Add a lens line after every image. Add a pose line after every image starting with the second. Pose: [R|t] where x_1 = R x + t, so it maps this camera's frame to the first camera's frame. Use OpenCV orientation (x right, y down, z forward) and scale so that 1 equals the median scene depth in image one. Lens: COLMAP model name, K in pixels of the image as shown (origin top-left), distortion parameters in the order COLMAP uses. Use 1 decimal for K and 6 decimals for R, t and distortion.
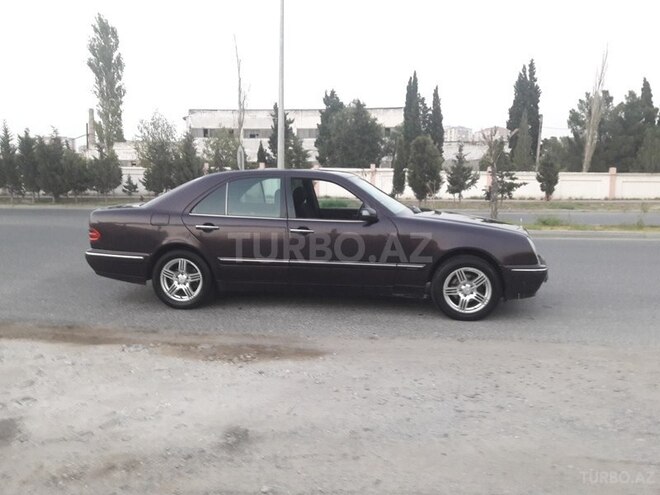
lens RADIAL K [[545.7, 0, 325.0], [0, 545.7, 248.1], [0, 0, 1]] dist [0.000865, -0.017336]
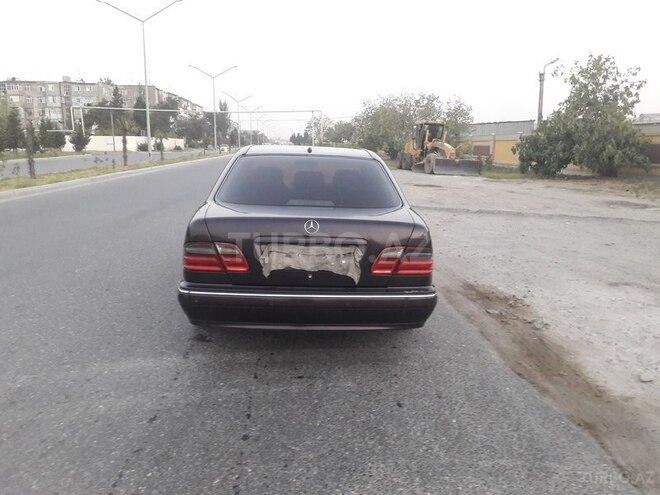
lens RADIAL K [[541.8, 0, 331.2], [0, 541.8, 235.9], [0, 0, 1]] dist [0.054187, -0.070780]
pose [[-0.195840, -0.162903, 0.967011, -0.135427], [0.104189, 0.977068, 0.185697, -0.024146], [-0.975085, 0.137119, -0.174376, 0.167591]]
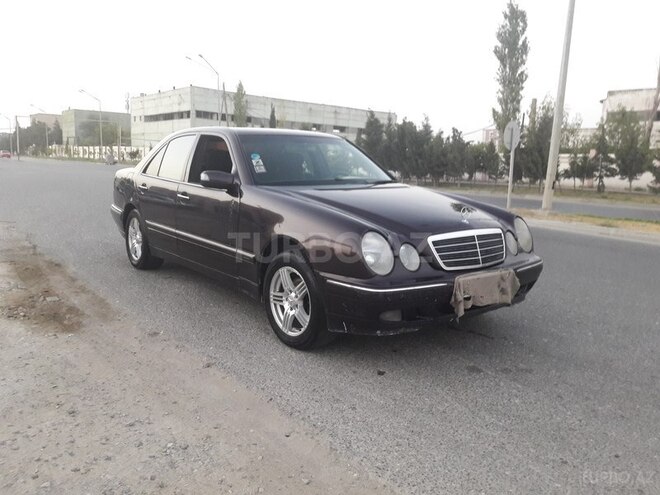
lens RADIAL K [[545.7, 0, 325.0], [0, 545.7, 248.1], [0, 0, 1]] dist [0.000865, -0.017336]
pose [[0.707045, 0.127106, -0.695652, 0.093146], [-0.116383, 0.991216, 0.062820, -0.004216], [0.697526, 0.036545, 0.715627, 0.069863]]
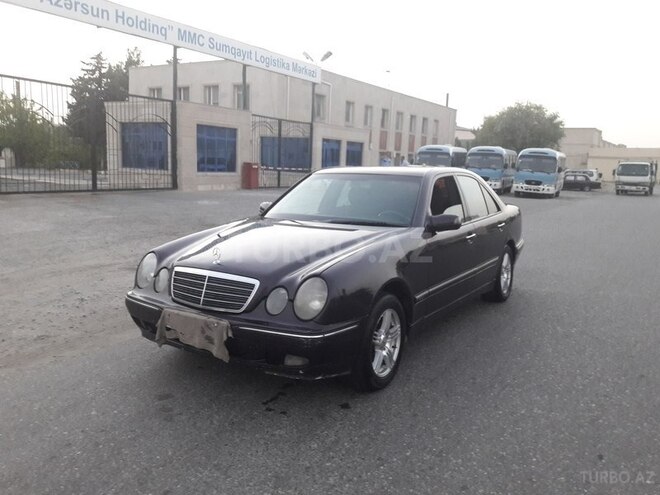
lens RADIAL K [[545.7, 0, 325.0], [0, 545.7, 248.1], [0, 0, 1]] dist [0.000865, -0.017336]
pose [[-0.445706, 0.119020, -0.887232, 0.115749], [-0.140922, 0.969435, 0.200841, -0.026155], [0.884017, 0.214547, -0.415311, 0.190202]]
